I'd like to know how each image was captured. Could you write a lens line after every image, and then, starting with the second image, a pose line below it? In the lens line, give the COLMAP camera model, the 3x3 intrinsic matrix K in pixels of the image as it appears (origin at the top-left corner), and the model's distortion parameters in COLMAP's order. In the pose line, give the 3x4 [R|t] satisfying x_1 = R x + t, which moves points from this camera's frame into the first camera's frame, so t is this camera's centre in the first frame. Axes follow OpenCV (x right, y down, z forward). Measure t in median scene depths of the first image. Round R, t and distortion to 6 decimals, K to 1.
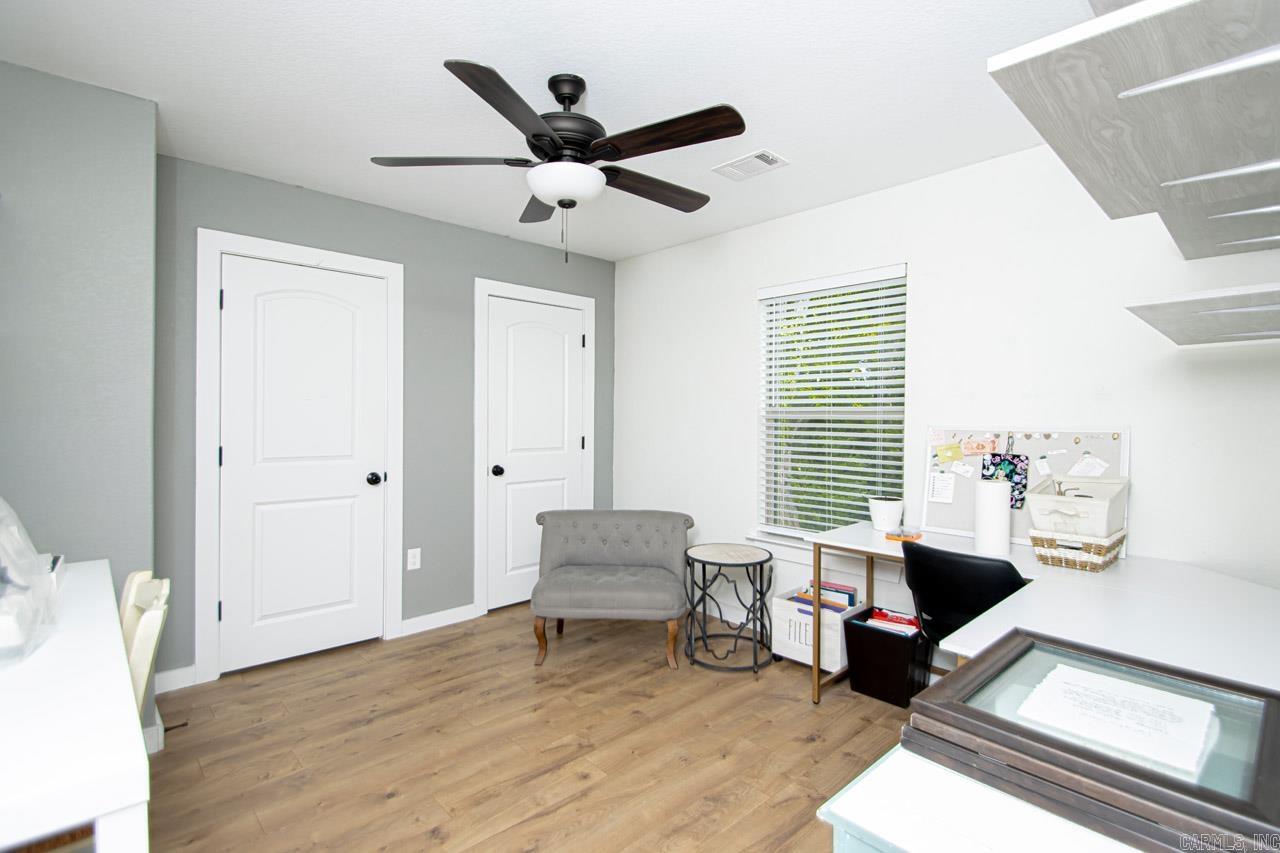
lens RADIAL K [[604.6, 0, 635.8], [0, 604.6, 422.0], [0, 0, 1]] dist [0.003703, -0.009242]
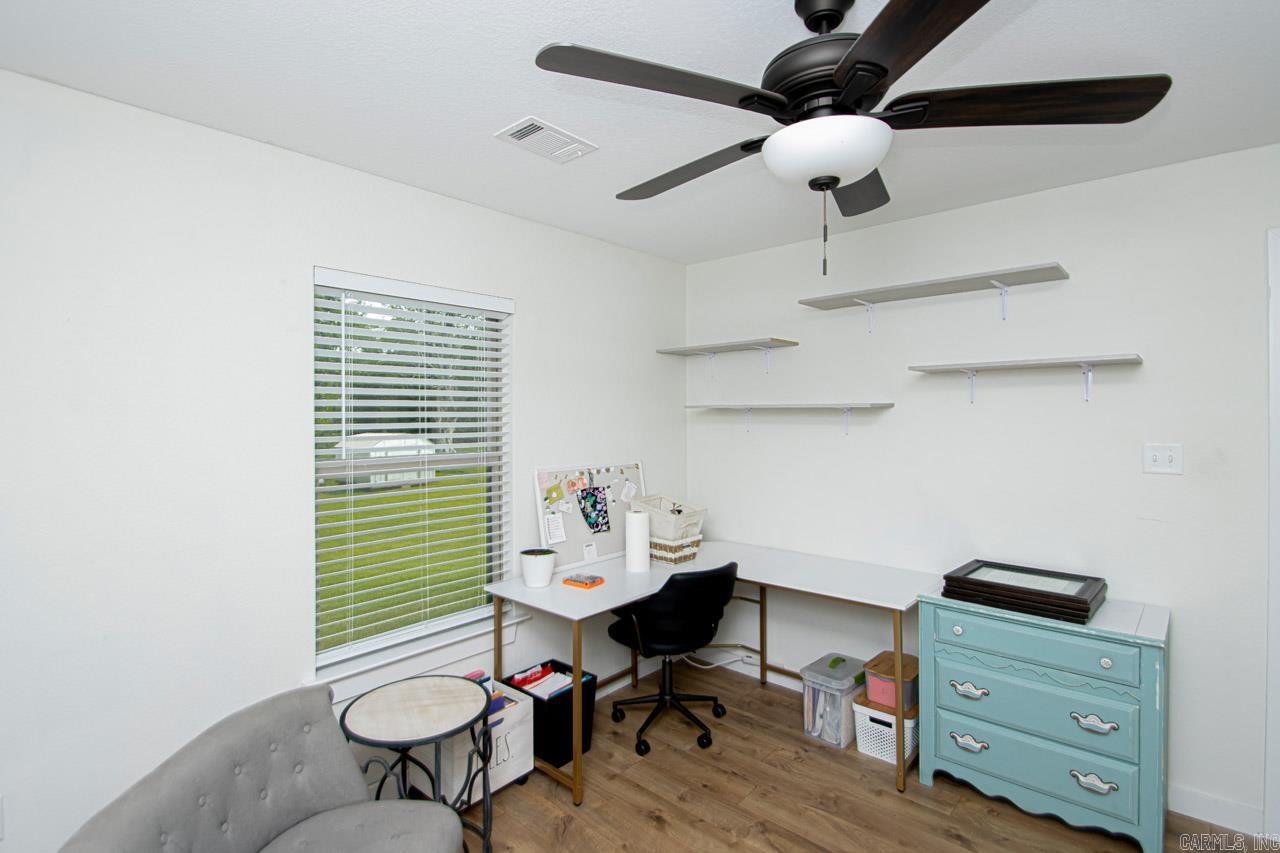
lens RADIAL K [[604.6, 0, 638.3], [0, 604.6, 420.0], [0, 0, 1]] dist [0.003703, -0.009242]
pose [[-0.105144, -0.013461, 0.994366, -0.581251], [0.011495, 0.999825, 0.014750, -0.097791], [-0.994391, 0.012981, -0.104971, 1.040201]]
